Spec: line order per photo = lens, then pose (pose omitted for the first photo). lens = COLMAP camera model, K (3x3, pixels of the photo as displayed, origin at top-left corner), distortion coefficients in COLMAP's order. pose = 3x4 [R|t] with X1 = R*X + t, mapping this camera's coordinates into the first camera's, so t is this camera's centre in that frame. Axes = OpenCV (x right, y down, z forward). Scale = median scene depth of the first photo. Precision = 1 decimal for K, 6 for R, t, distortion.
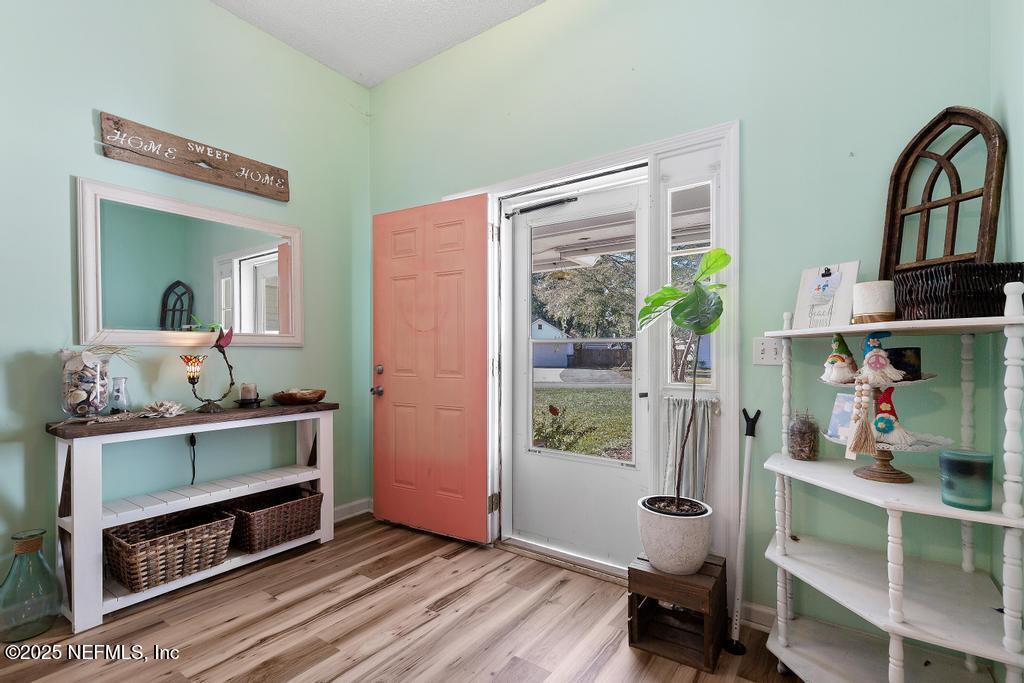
lens RADIAL K [[471.3, 0, 510.3], [0, 471.3, 359.0], [0, 0, 1]] dist [-0.000770, -0.000500]
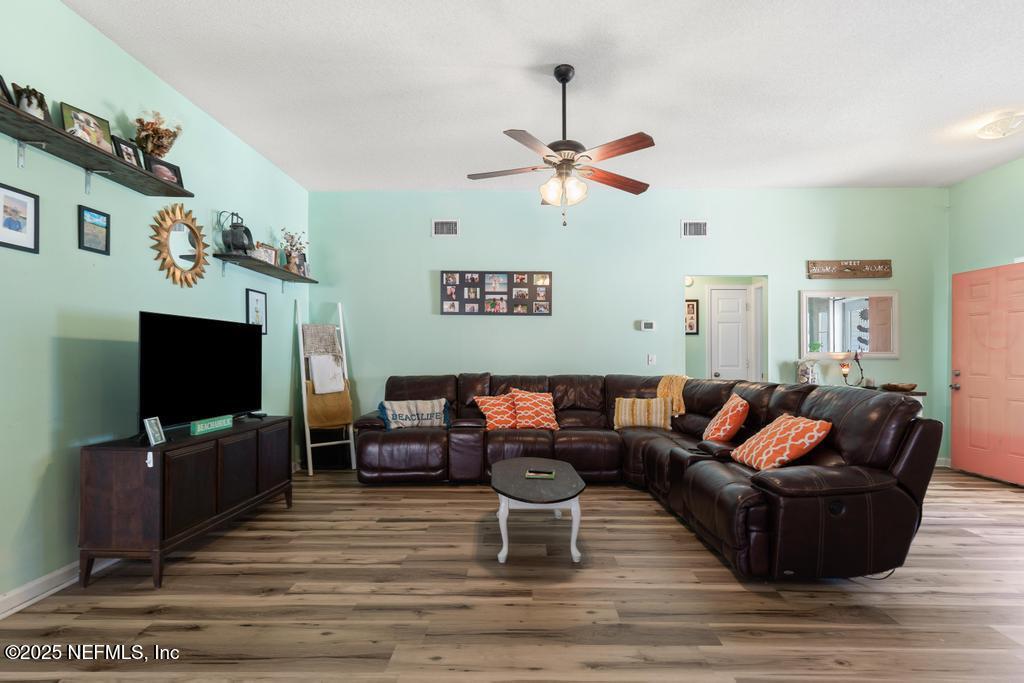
lens RADIAL K [[483.6, 0, 521.1], [0, 483.6, 357.5], [0, 0, 1]] dist [0.001543, -0.000364]
pose [[0.572337, 0.000552, -0.820019, 0.273883], [-0.010633, 0.999921, -0.006748, -0.004585], [0.819950, 0.012581, 0.572297, -1.432496]]
